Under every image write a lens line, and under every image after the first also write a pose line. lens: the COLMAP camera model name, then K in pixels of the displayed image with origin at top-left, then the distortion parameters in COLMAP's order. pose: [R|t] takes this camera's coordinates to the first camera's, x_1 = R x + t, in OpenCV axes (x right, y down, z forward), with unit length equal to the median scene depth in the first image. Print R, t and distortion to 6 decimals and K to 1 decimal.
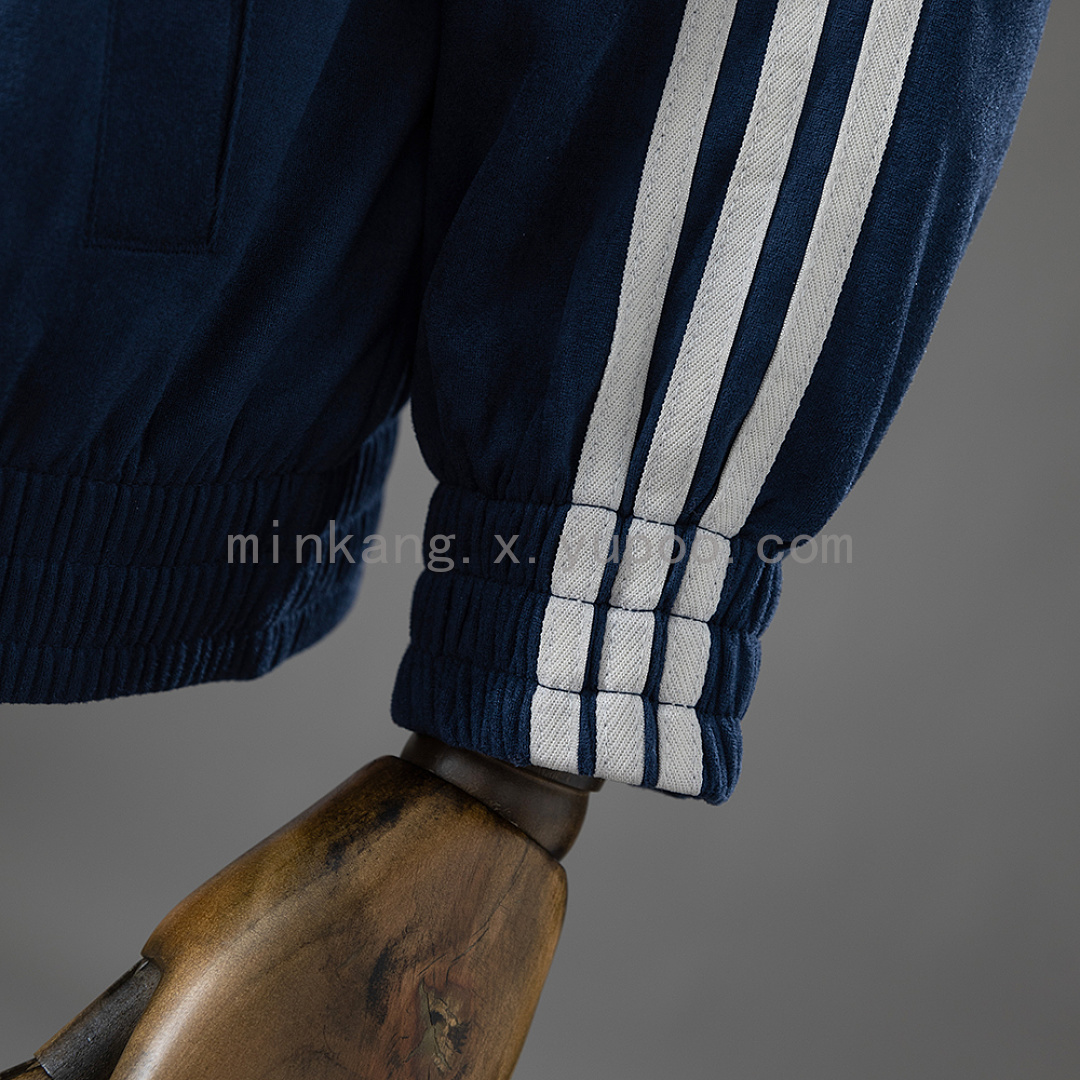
lens RADIAL K [[2173.2, 0, 540.1], [0, 2173.2, 538.4], [0, 0, 1]] dist [0.026178, 0.000000]
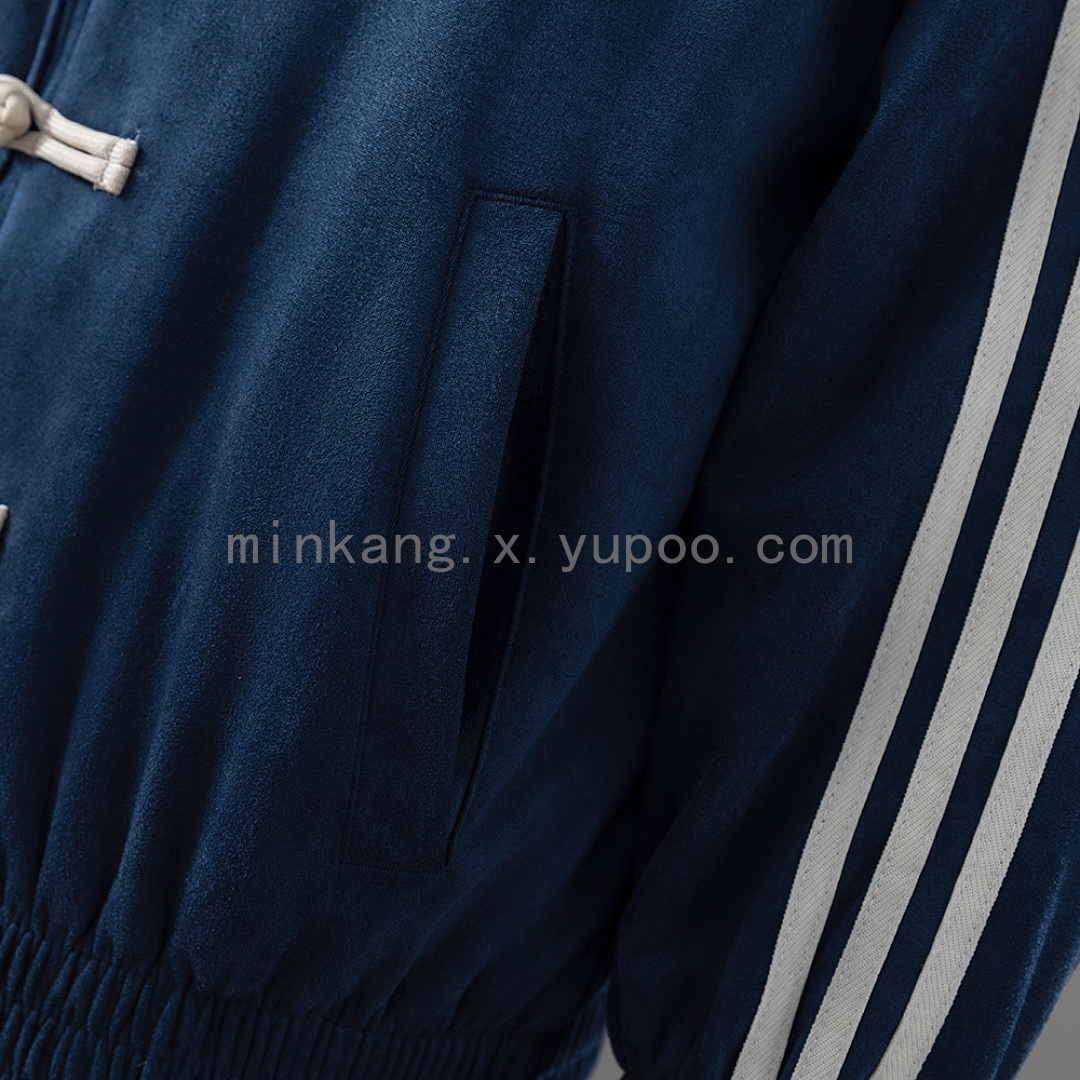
lens RADIAL K [[2173.2, 0, 538.8], [0, 2173.2, 541.0], [0, 0, 1]] dist [0.026178, 0.000000]
pose [[0.976061, 0.085257, -0.200093, 0.128325], [-0.107145, 0.989077, -0.101222, -0.198827], [0.189277, 0.120238, 0.974534, -0.198597]]
